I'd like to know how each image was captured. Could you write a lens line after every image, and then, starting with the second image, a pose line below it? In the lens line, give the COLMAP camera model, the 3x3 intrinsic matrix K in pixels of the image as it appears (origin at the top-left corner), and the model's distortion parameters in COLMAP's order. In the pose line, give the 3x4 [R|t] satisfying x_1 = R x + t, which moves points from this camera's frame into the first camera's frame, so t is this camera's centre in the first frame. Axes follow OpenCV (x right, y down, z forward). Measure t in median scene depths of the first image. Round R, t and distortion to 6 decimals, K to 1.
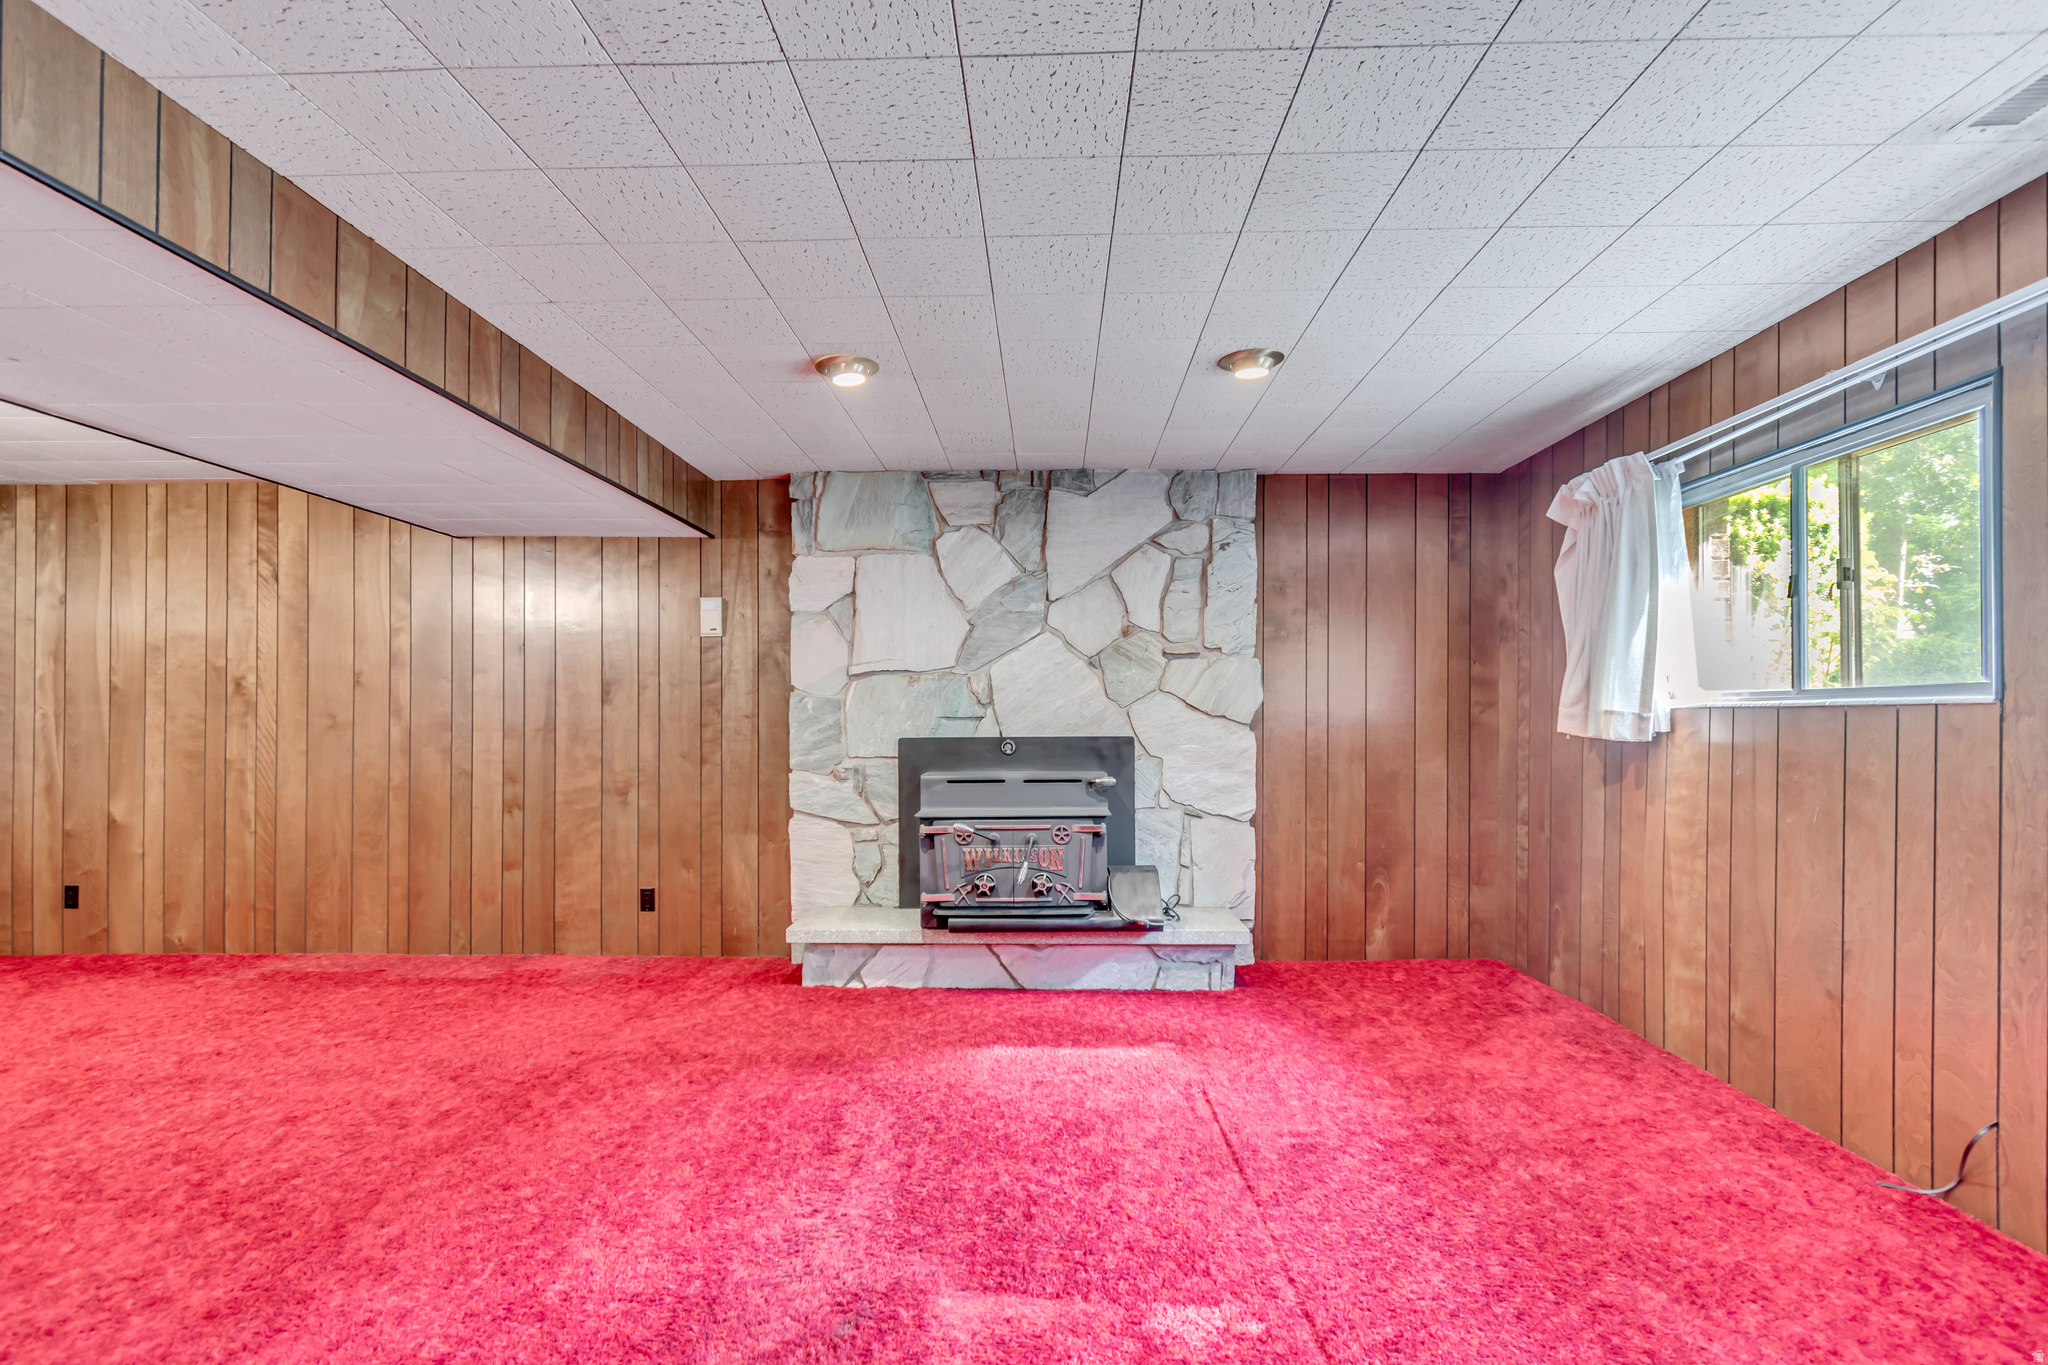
lens RADIAL K [[956.3, 0, 1029.2], [0, 956.3, 718.8], [0, 0, 1]] dist [0.003140, -0.000499]
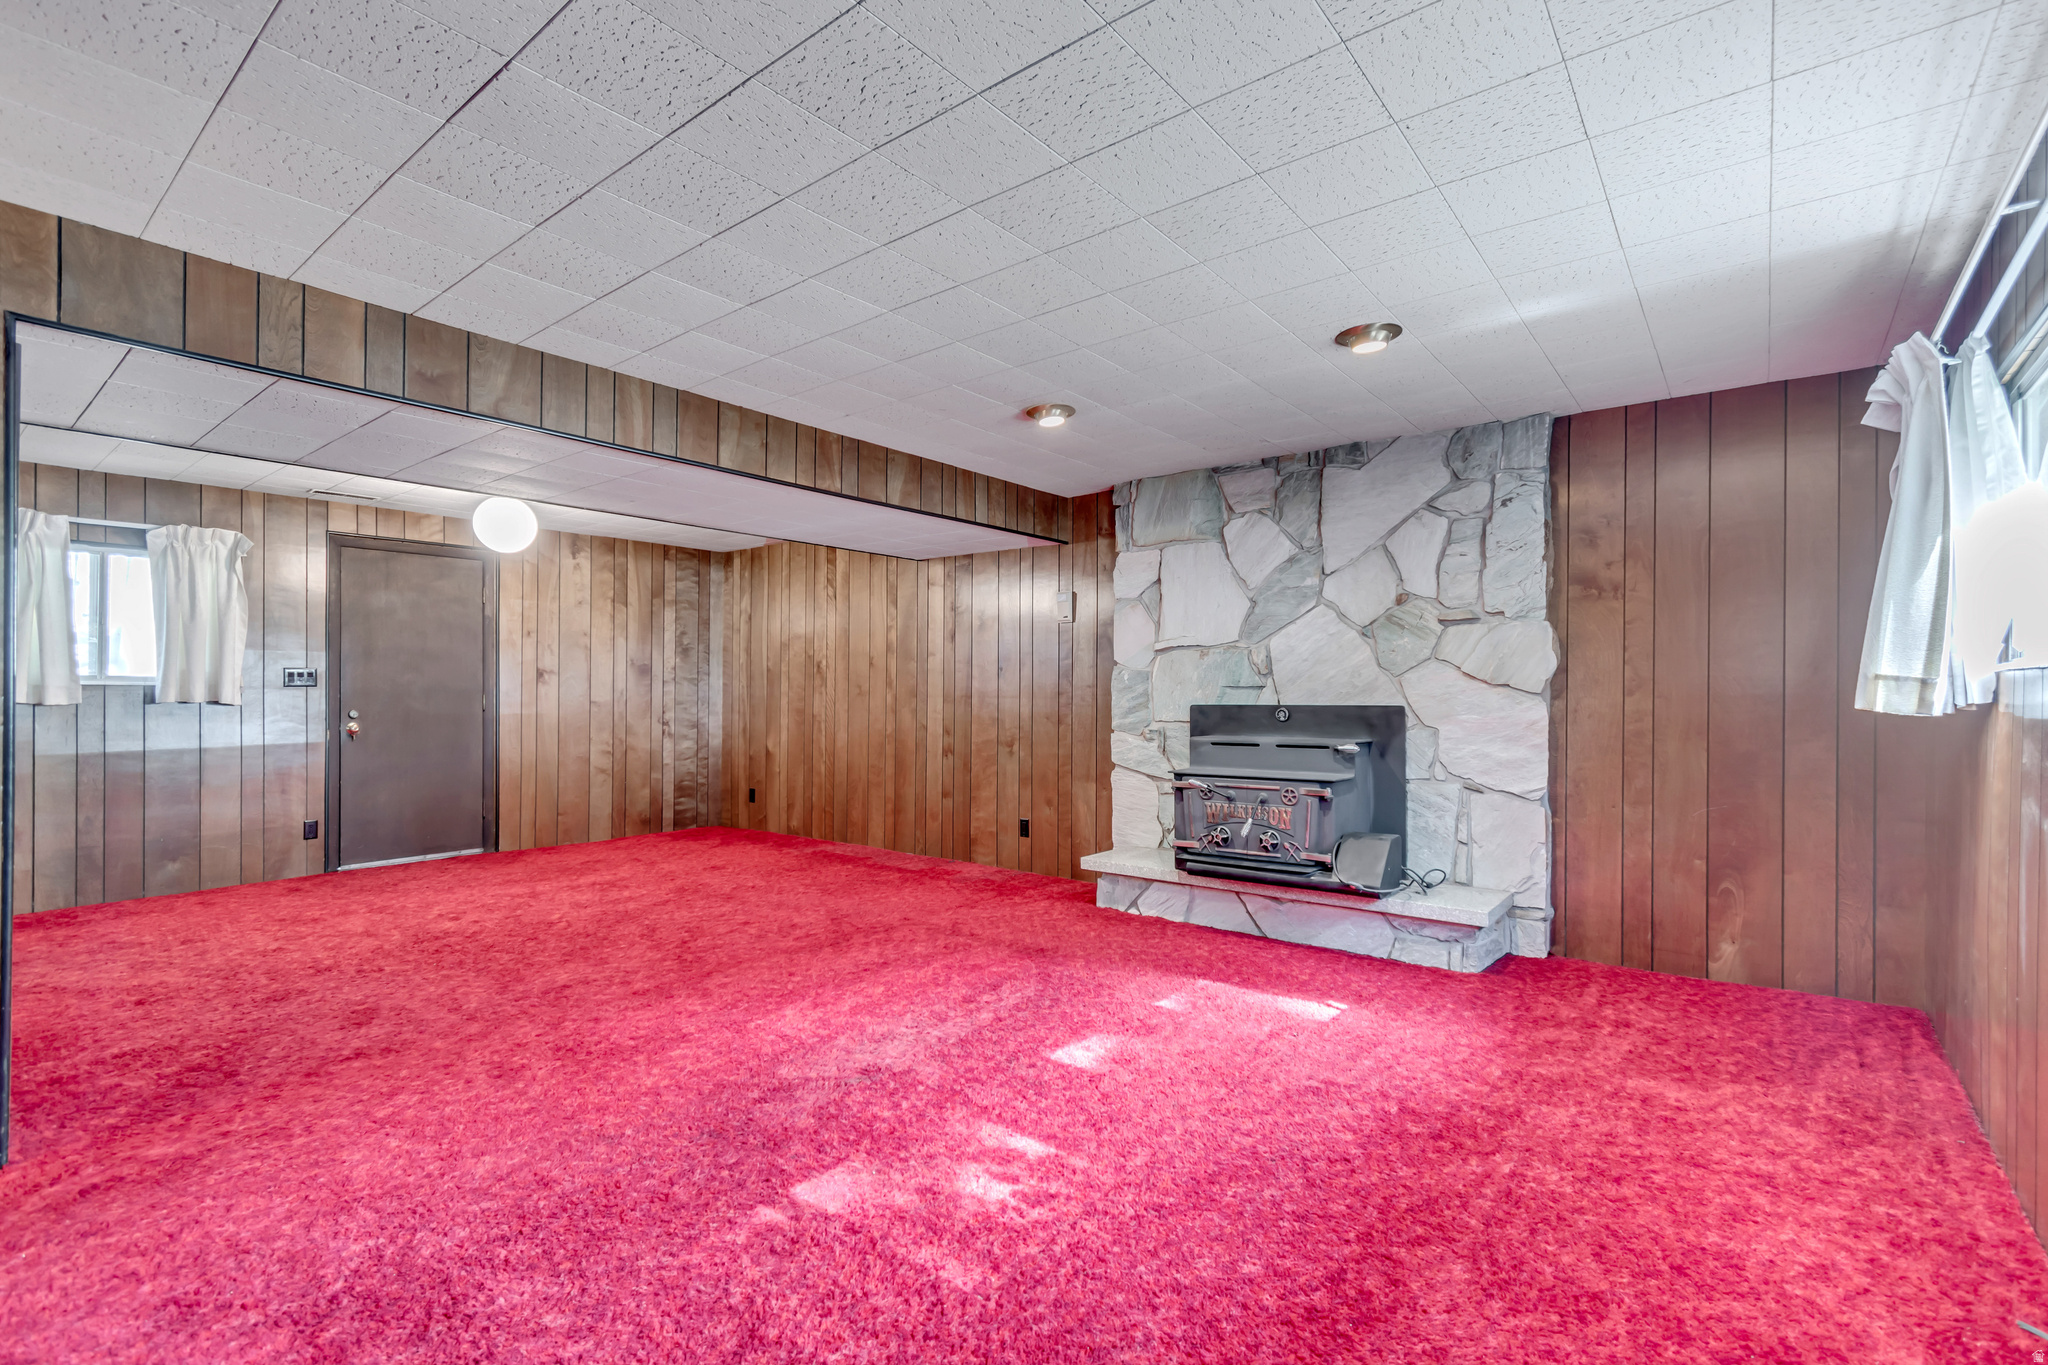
lens RADIAL K [[956.3, 0, 1029.3], [0, 956.3, 690.4], [0, 0, 1]] dist [0.003140, -0.000499]
pose [[0.789699, 0.000745, -0.613494, 0.408720], [-0.001596, 0.999998, -0.000839, 0.003960], [0.613493, 0.001642, 0.789699, -0.018575]]
